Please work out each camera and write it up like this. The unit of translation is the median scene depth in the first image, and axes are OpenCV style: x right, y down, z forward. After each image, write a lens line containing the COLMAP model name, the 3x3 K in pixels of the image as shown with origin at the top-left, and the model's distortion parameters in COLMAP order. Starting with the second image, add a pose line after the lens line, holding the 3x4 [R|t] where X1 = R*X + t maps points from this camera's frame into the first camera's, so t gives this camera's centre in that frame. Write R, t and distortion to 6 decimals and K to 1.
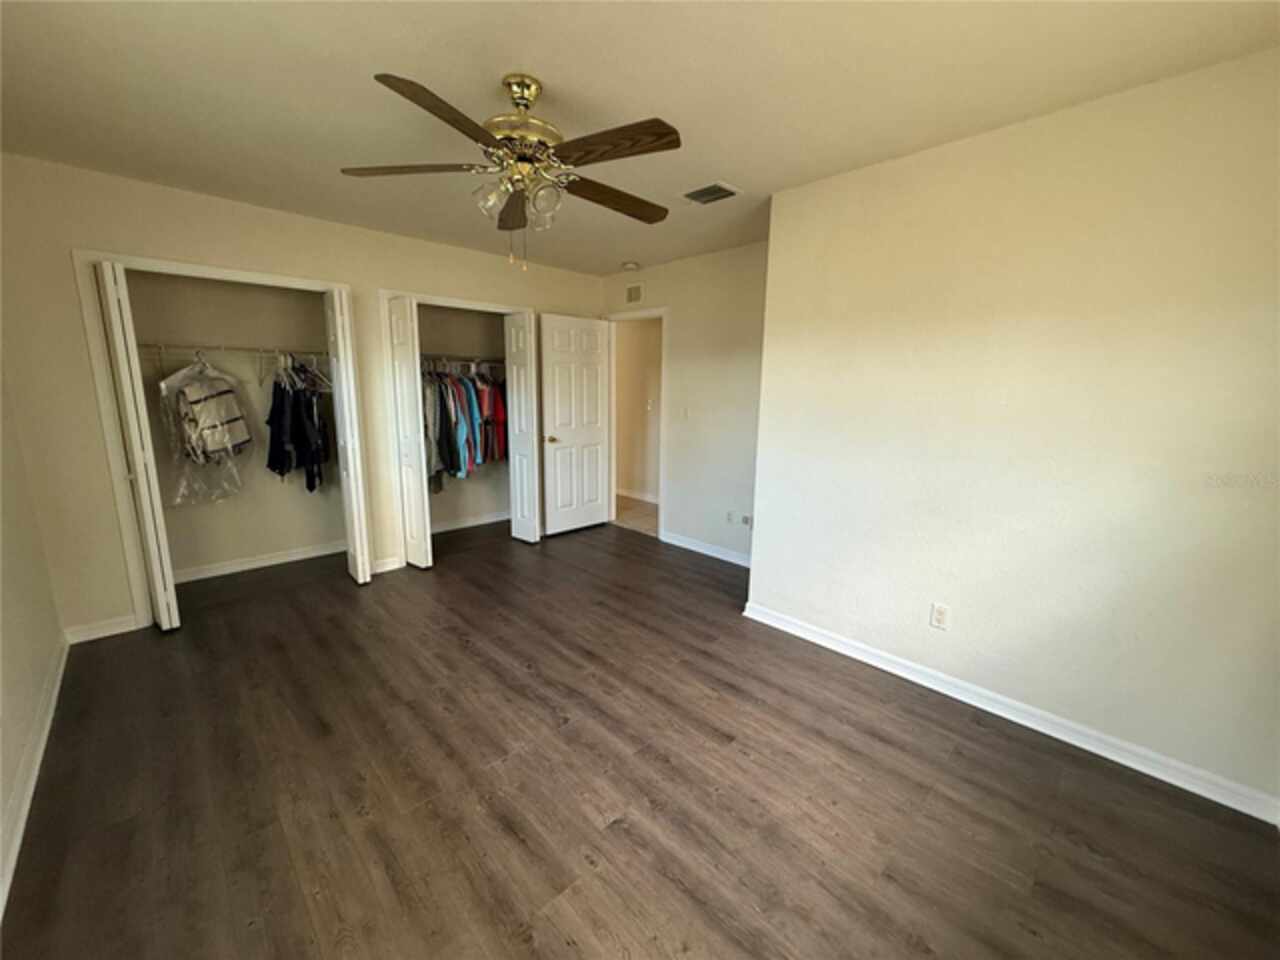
lens RADIAL K [[512.1, 0, 640.0], [0, 512.1, 480.0], [0, 0, 1]] dist [-0.000126, -0.000153]
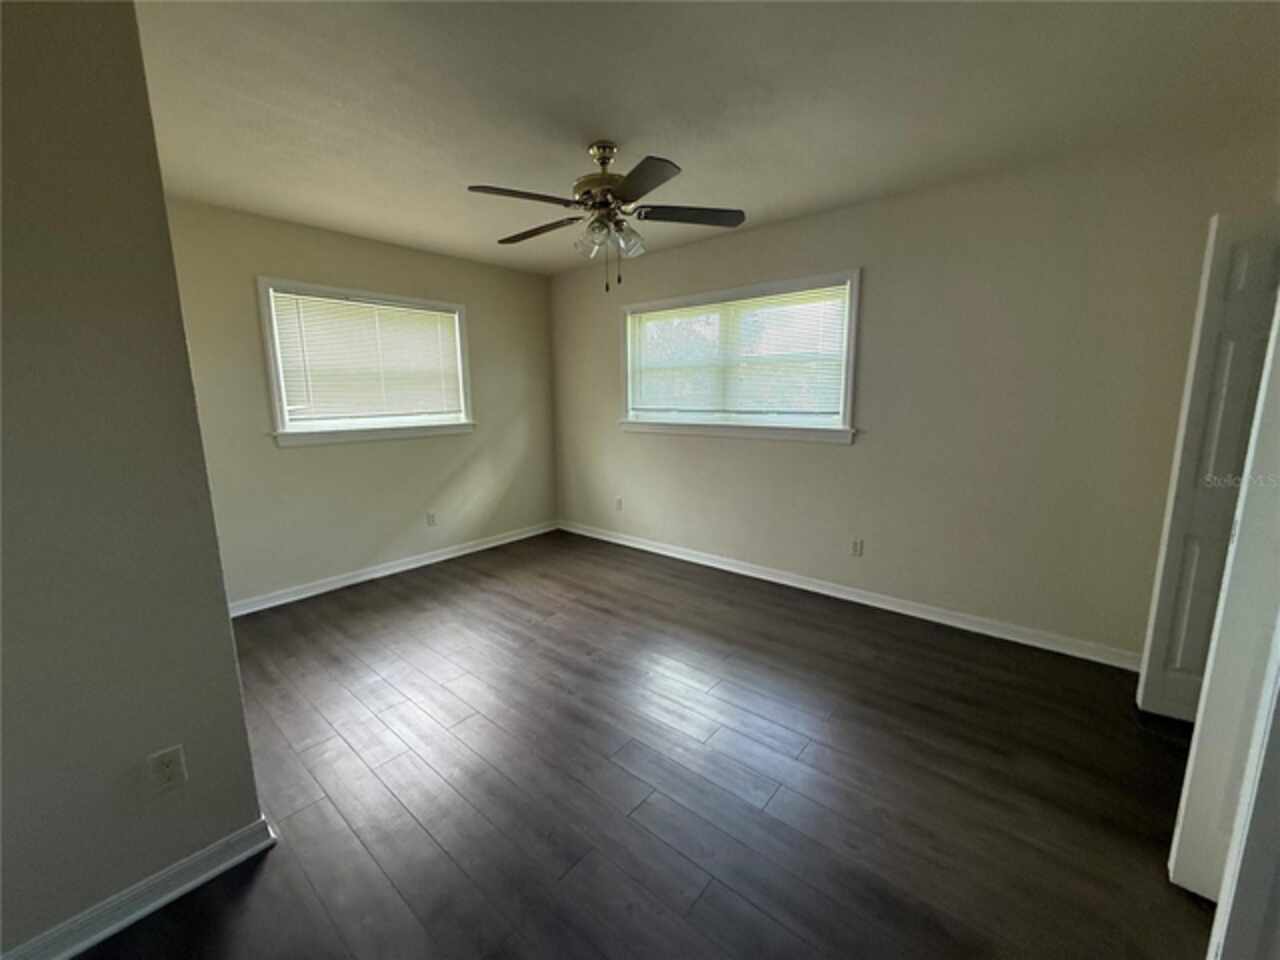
lens RADIAL K [[512.1, 0, 640.0], [0, 512.1, 480.0], [0, 0, 1]] dist [-0.000126, -0.000153]
pose [[-0.995055, 0.016776, -0.097903, -0.200651], [-0.017361, 0.941089, 0.337714, -0.442055], [0.097801, 0.337743, -0.936143, 2.653737]]
